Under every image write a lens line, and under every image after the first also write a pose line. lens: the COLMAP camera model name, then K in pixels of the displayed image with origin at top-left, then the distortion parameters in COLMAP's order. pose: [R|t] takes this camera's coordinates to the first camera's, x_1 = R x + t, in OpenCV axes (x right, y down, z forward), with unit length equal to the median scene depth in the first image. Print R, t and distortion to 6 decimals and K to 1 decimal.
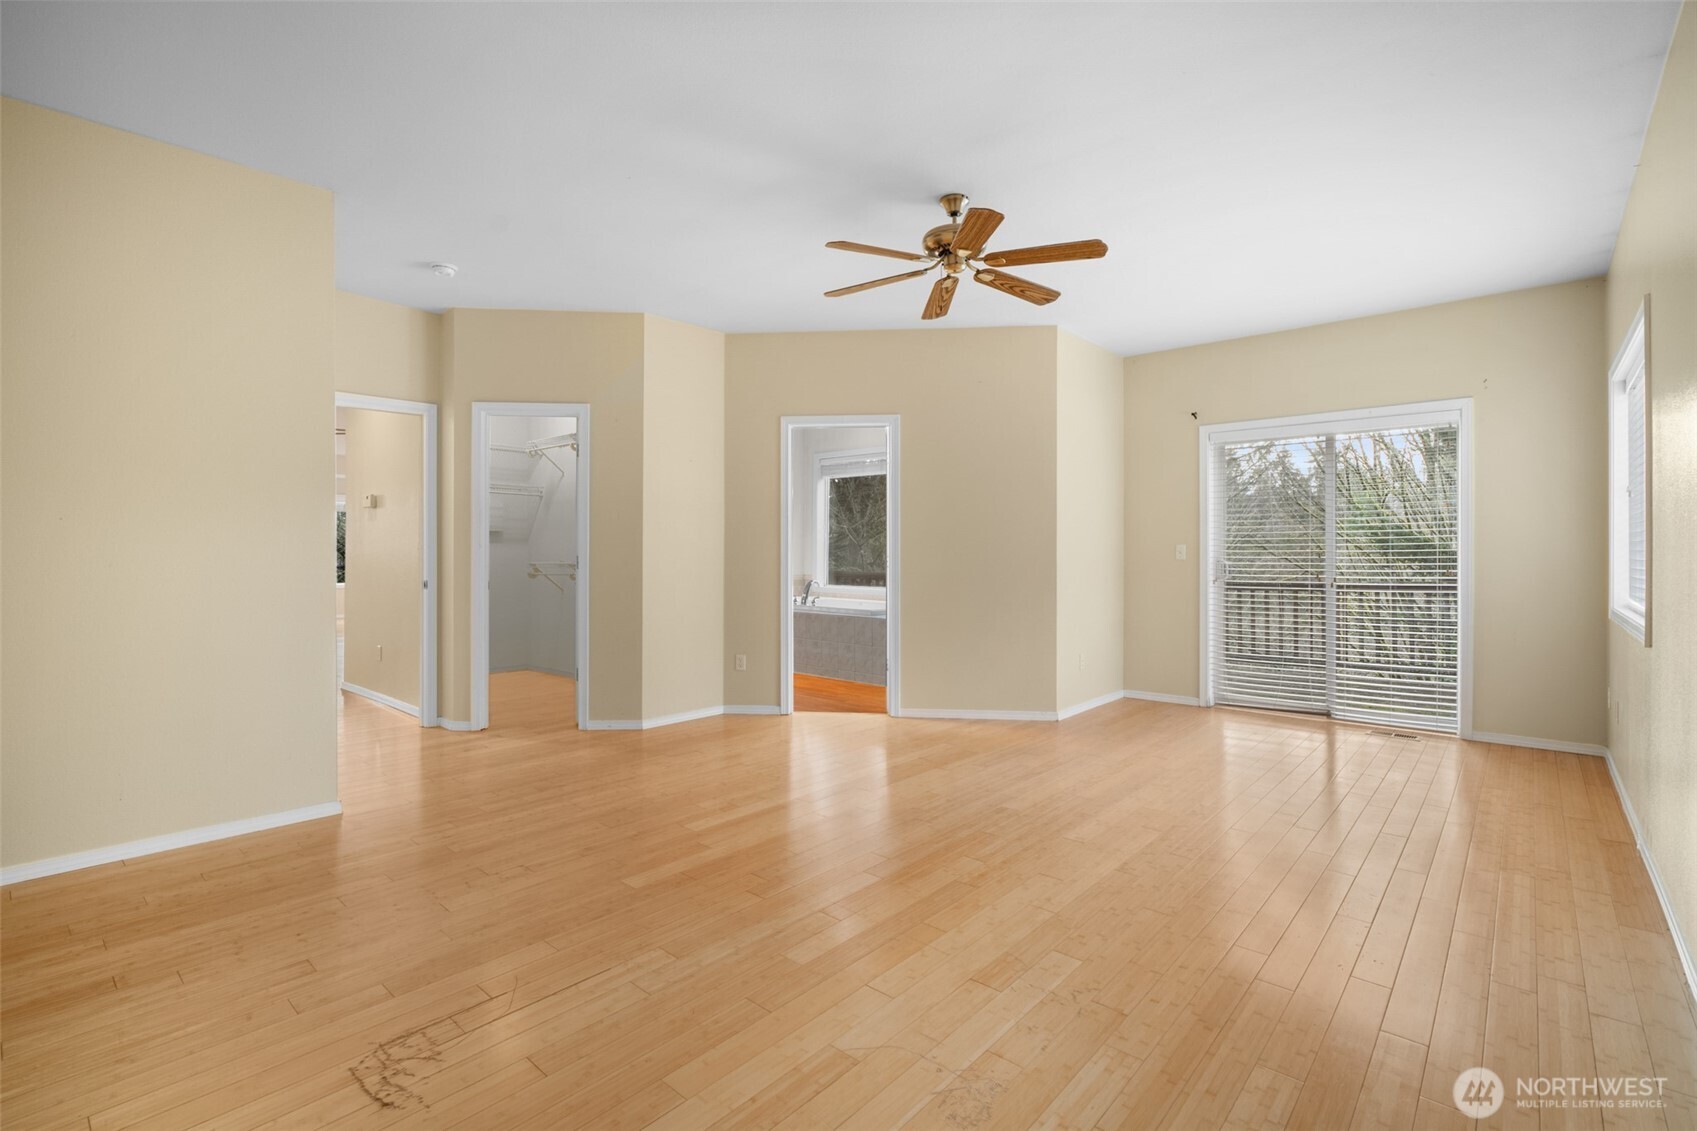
lens RADIAL K [[766.6, 0, 850.8], [0, 766.6, 558.0], [0, 0, 1]] dist [-0.001472, -0.000080]
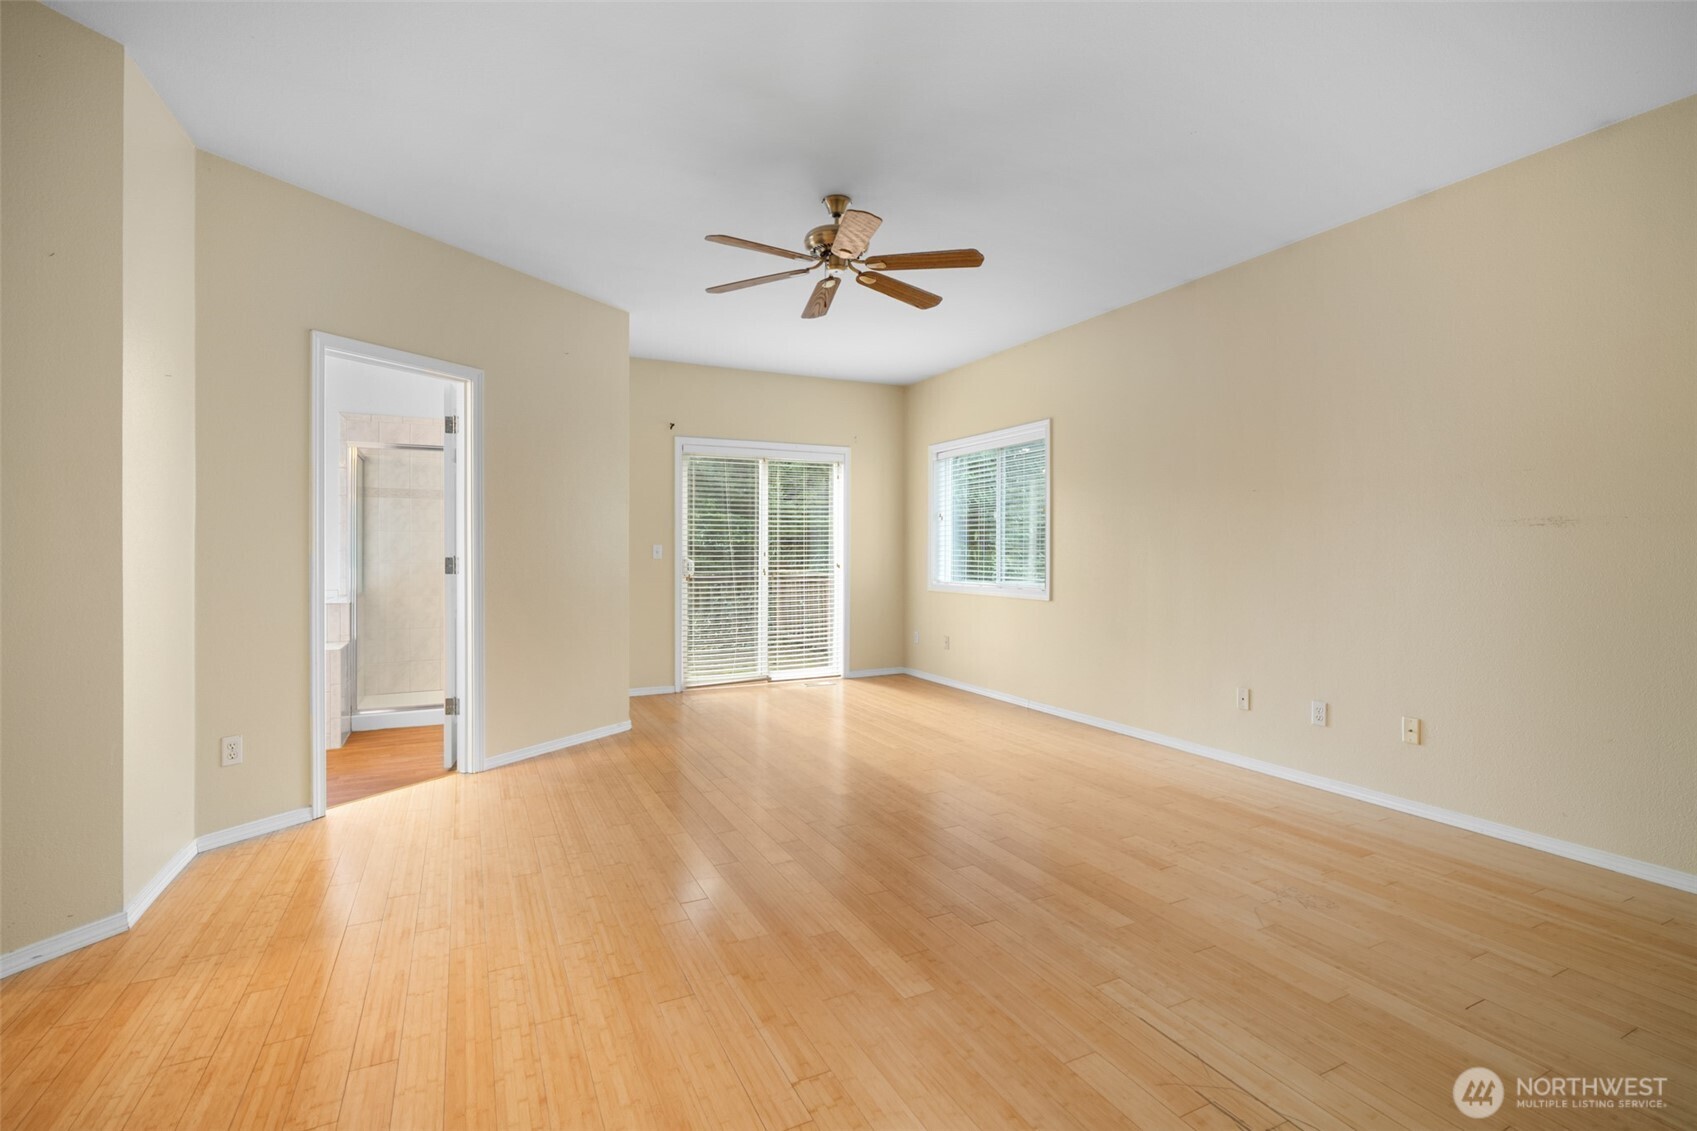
lens RADIAL K [[766.6, 0, 850.8], [0, 766.6, 558.0], [0, 0, 1]] dist [-0.001472, -0.000080]
pose [[0.380140, -0.008859, 0.924886, -0.805062], [0.008021, 0.999948, 0.006281, -0.006728], [-0.924894, 0.005031, 0.380192, 0.615893]]
